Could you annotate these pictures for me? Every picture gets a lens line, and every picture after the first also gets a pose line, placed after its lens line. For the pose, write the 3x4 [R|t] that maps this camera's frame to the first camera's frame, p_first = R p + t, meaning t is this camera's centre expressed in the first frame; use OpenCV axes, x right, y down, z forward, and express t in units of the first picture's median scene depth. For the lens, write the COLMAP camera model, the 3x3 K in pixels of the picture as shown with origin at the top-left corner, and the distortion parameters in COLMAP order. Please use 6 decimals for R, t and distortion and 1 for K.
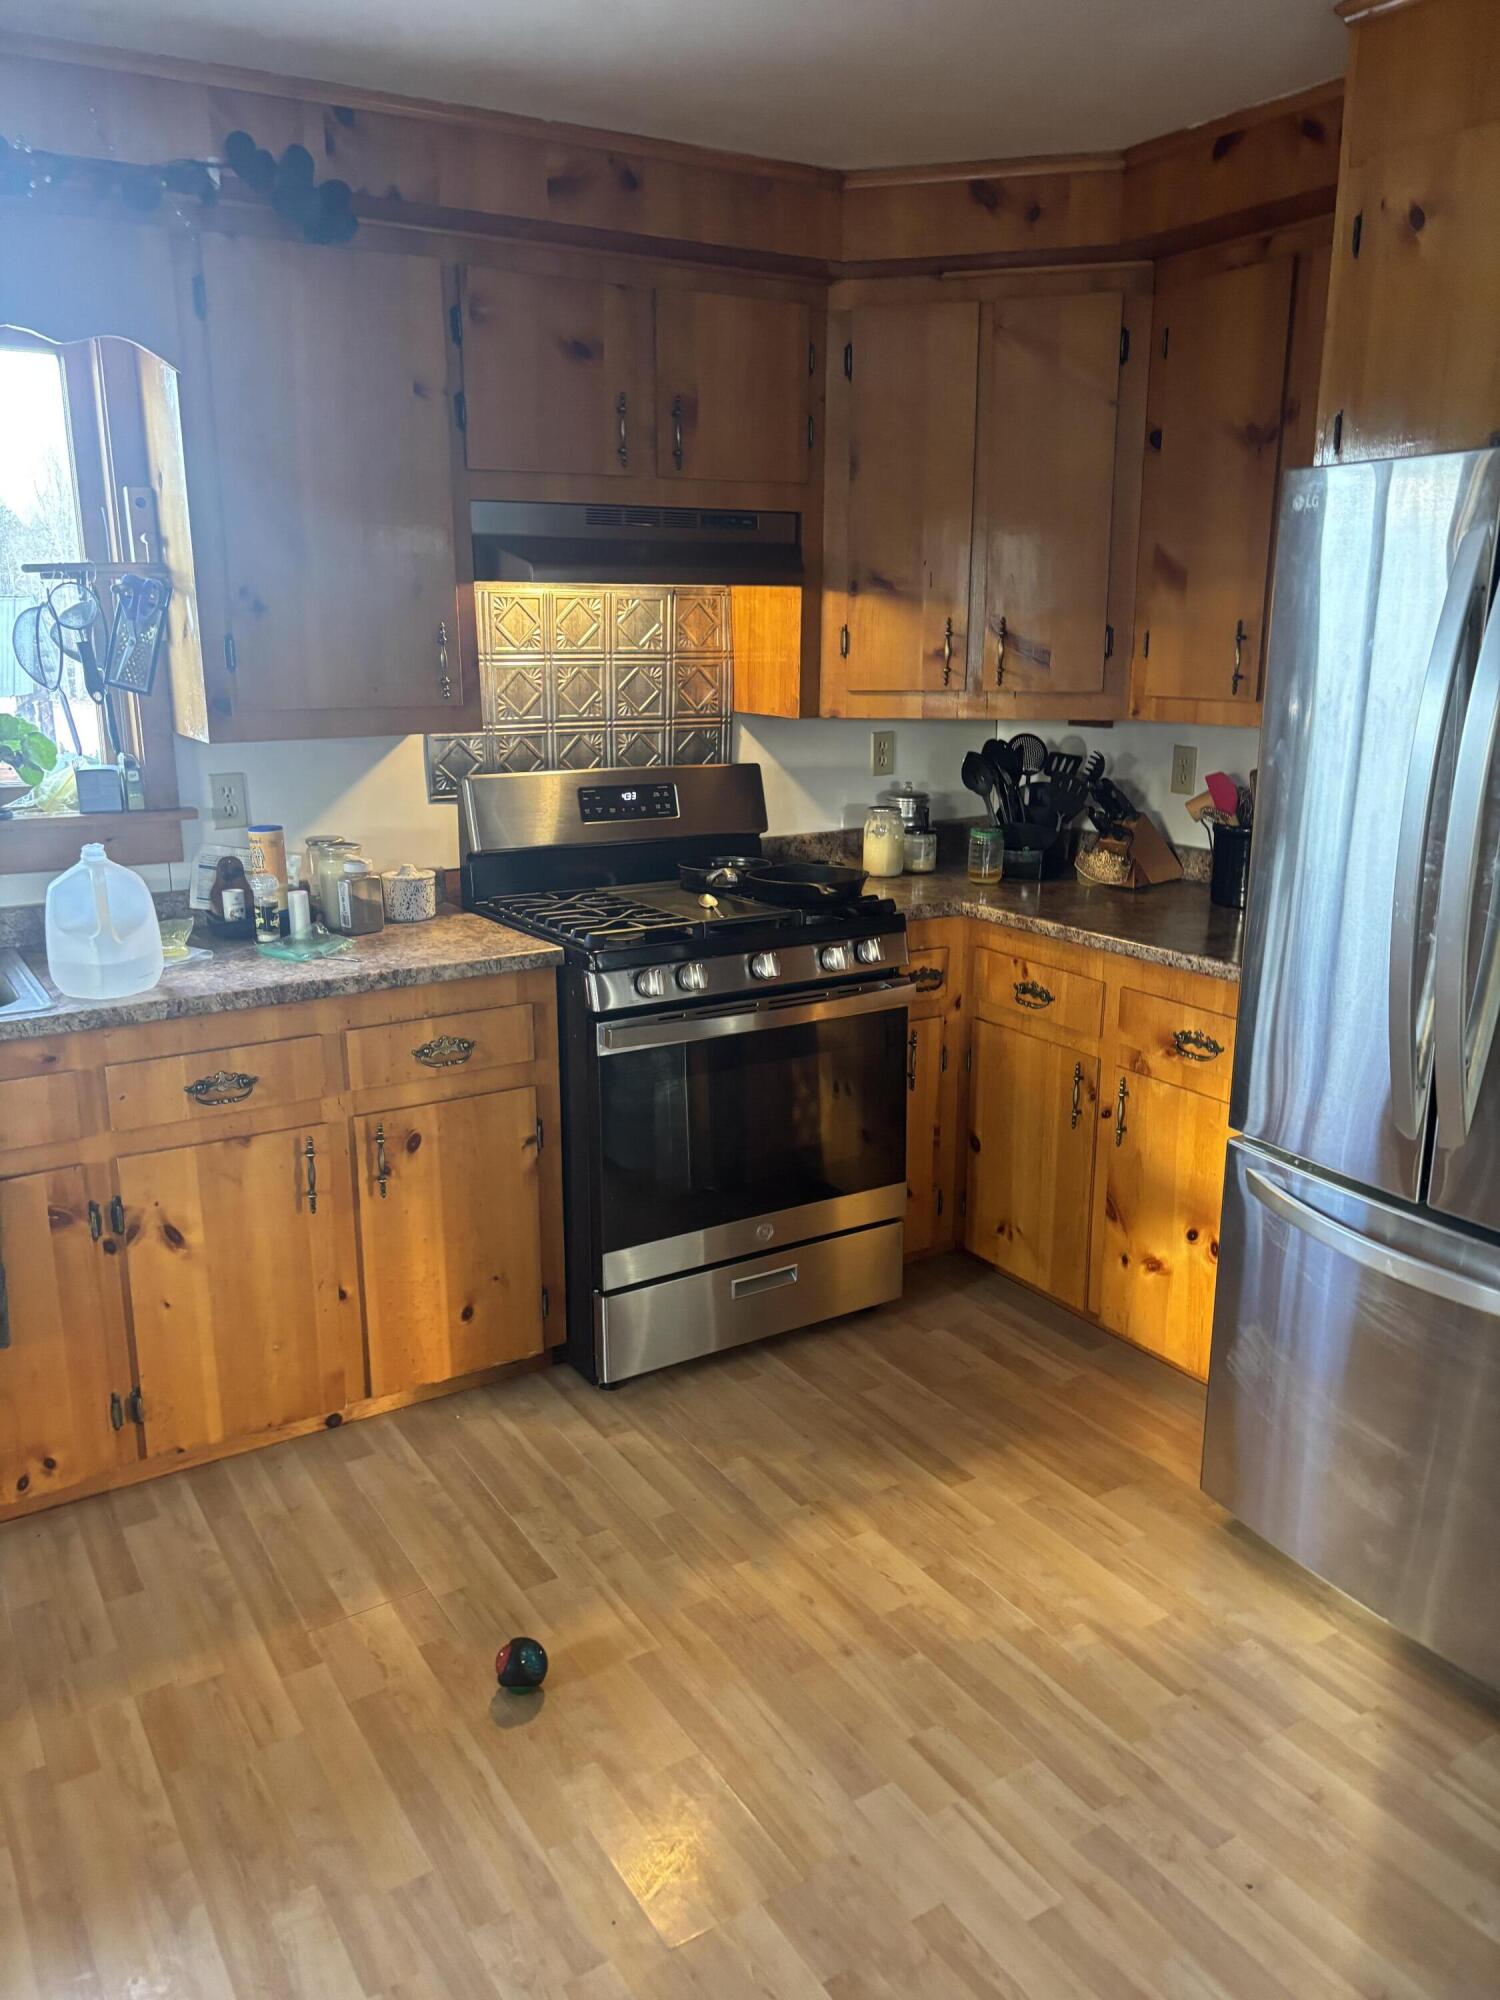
lens RADIAL K [[1504.5, 0, 746.2], [0, 1504.5, 991.6], [0, 0, 1]] dist [0.054684, -0.056812]
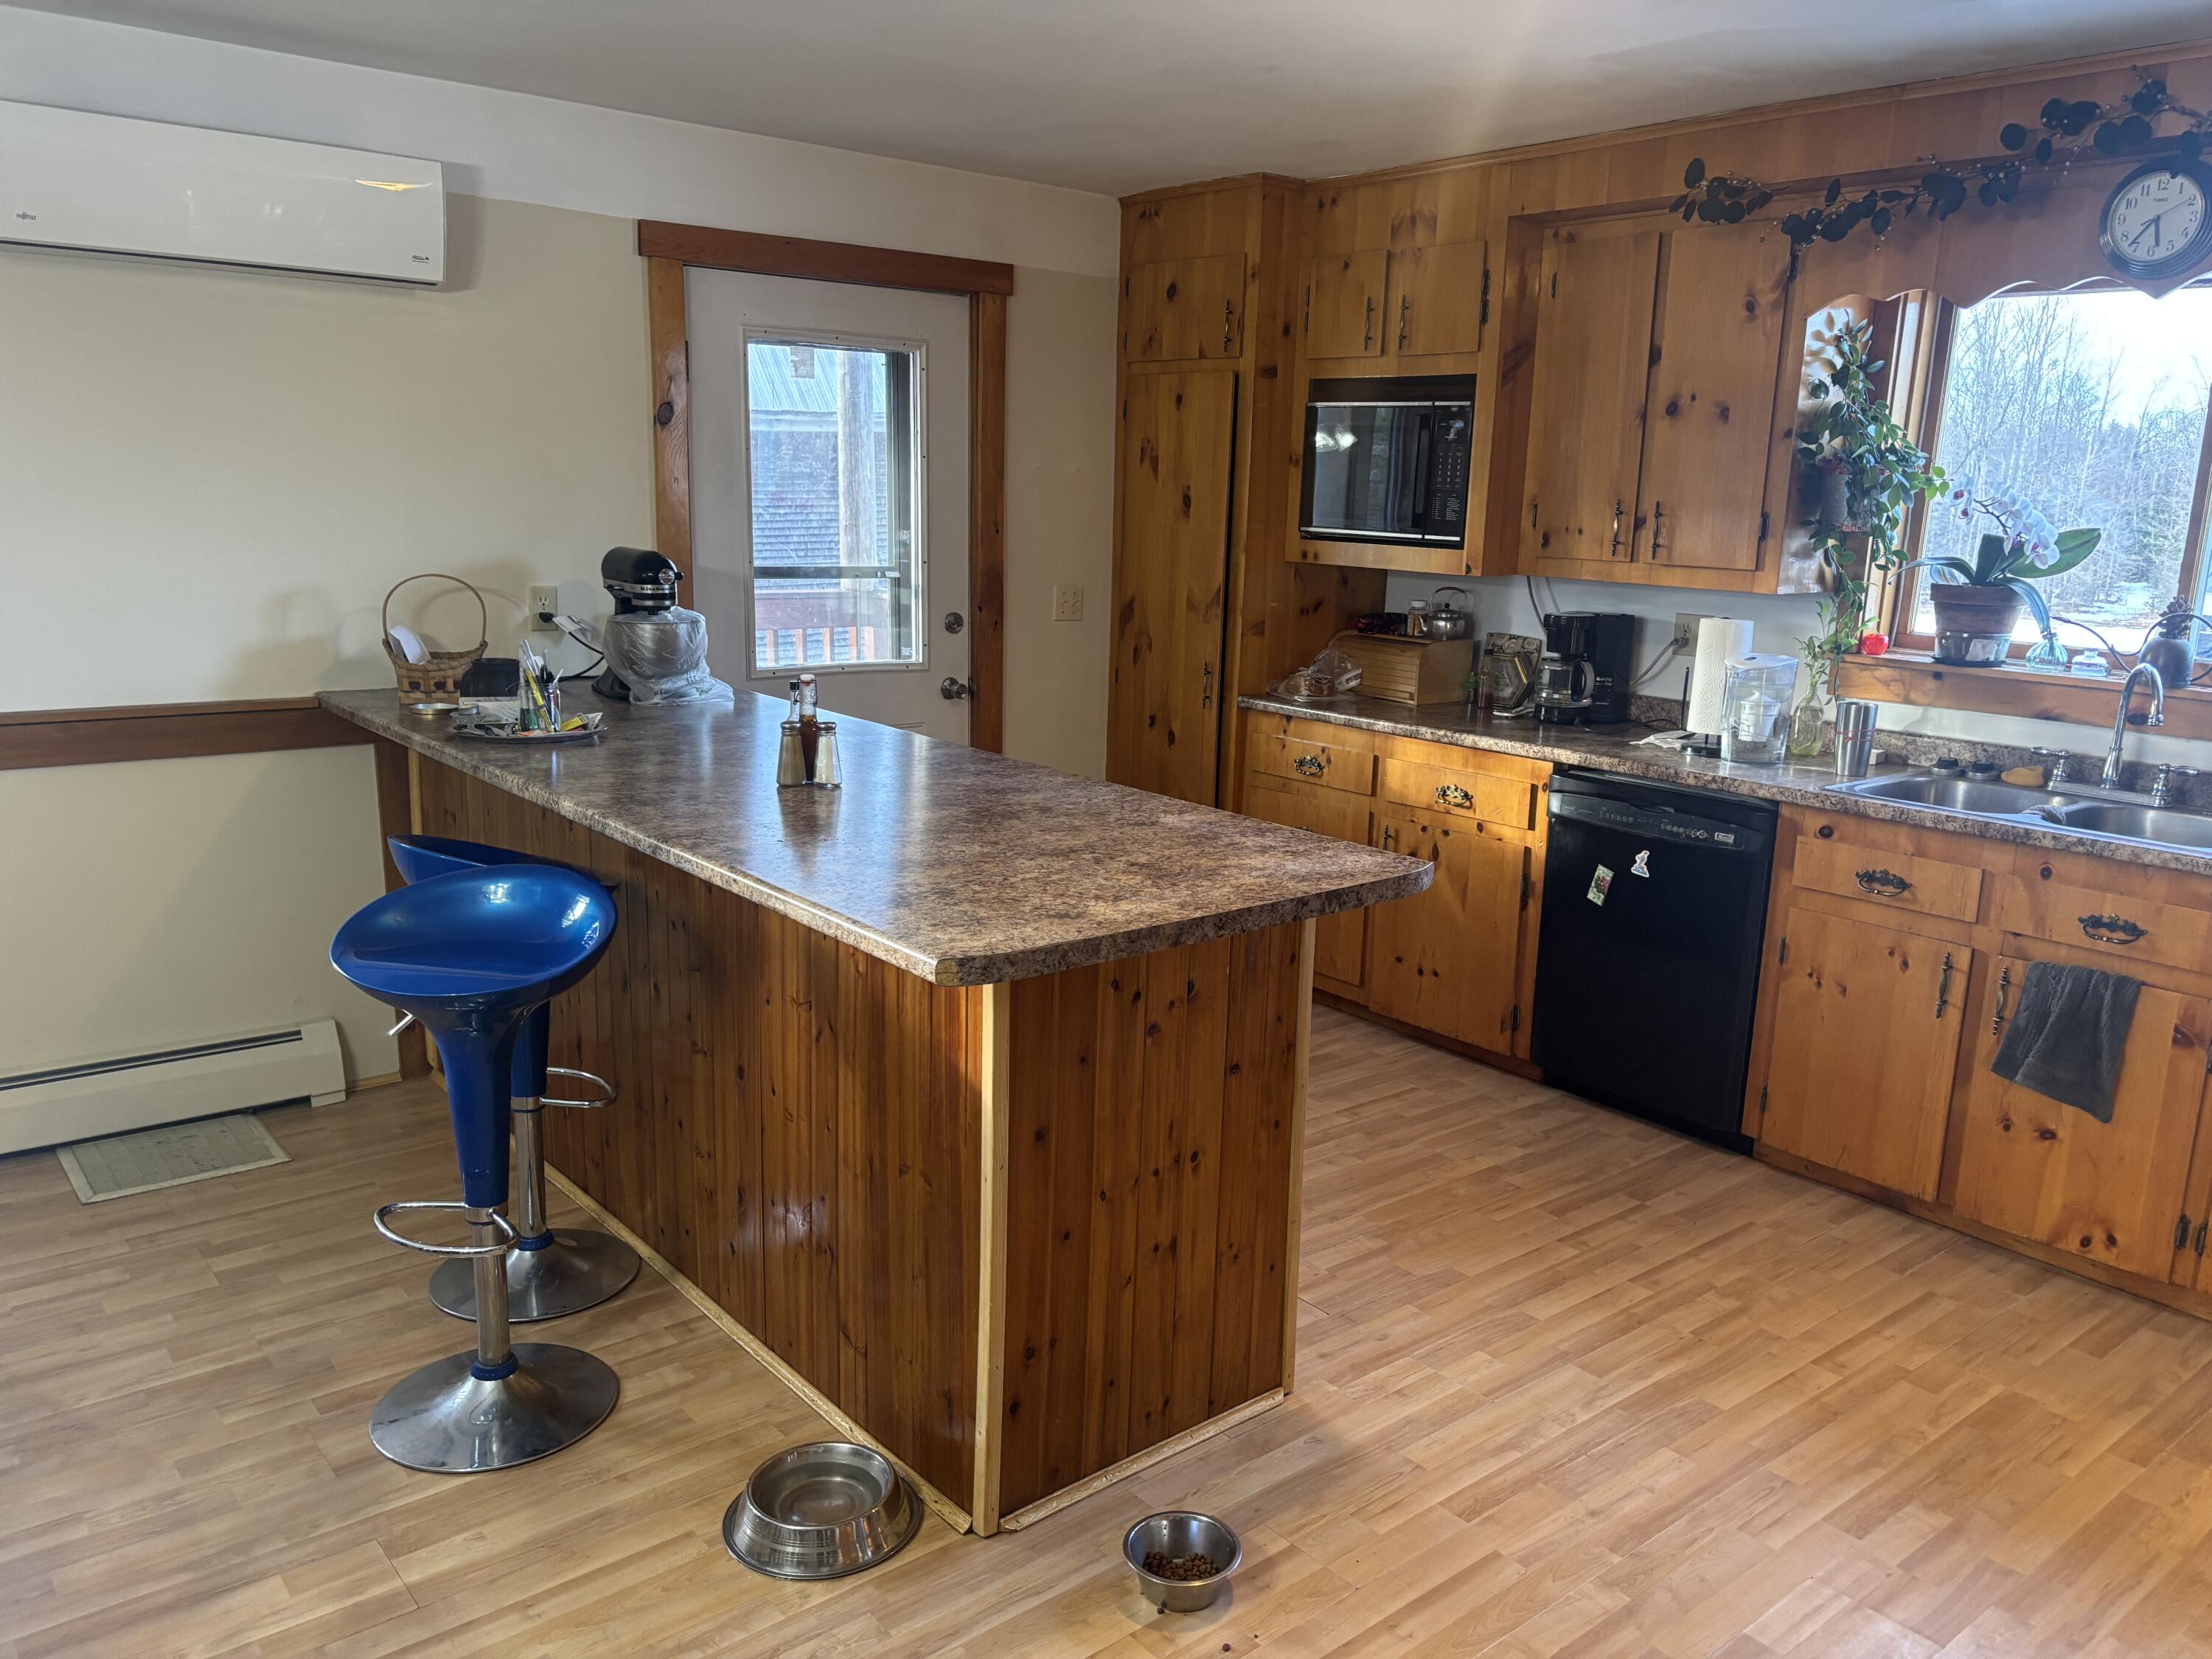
lens RADIAL K [[1664.0, 0, 1124.3], [0, 1664.0, 845.5], [0, 0, 1]] dist [0.054684, -0.056812]
pose [[0.135479, 0.219182, -0.966232, 0.545298], [-0.273687, 0.945557, 0.176117, 0.006802], [0.952229, 0.240585, 0.188090, -0.021017]]
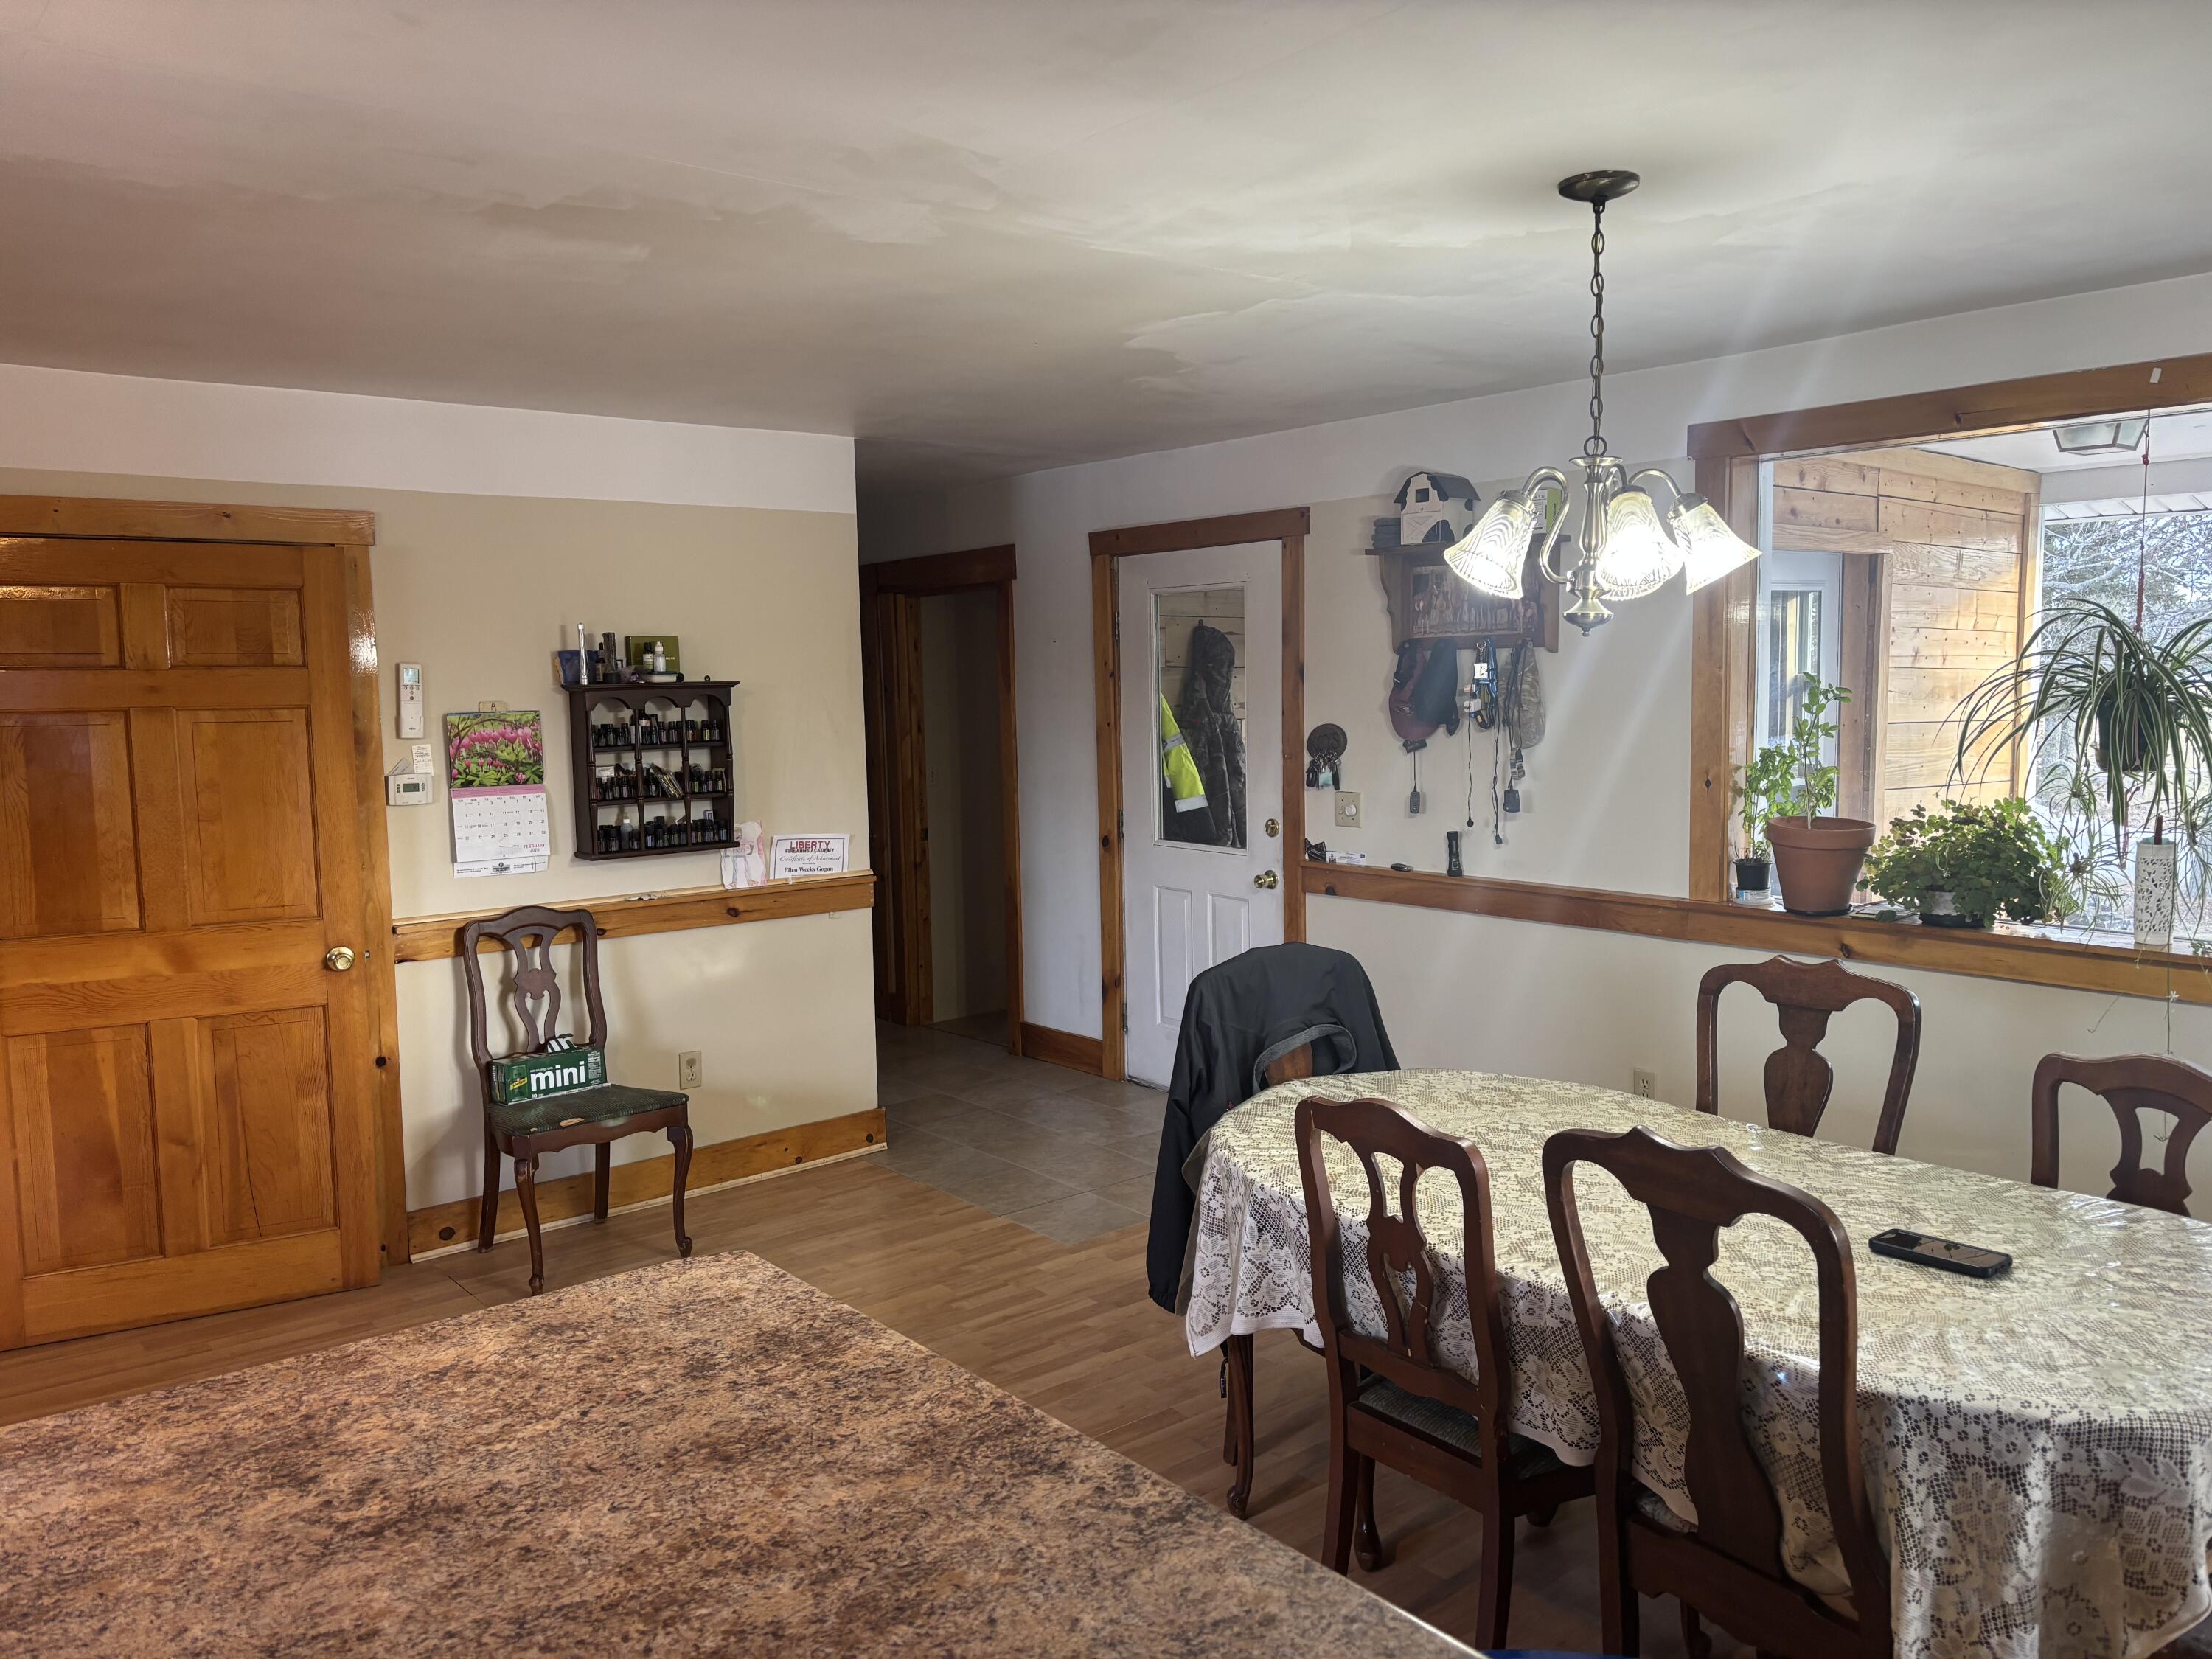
lens RADIAL K [[1664.0, 0, 1129.4], [0, 1664.0, 841.5], [0, 0, 1]] dist [0.054684, -0.056812]
pose [[-0.137111, -0.100169, 0.985478, -0.756826], [0.260580, 0.956185, 0.133447, -0.008025], [-0.955667, 0.275093, -0.105002, -0.071043]]
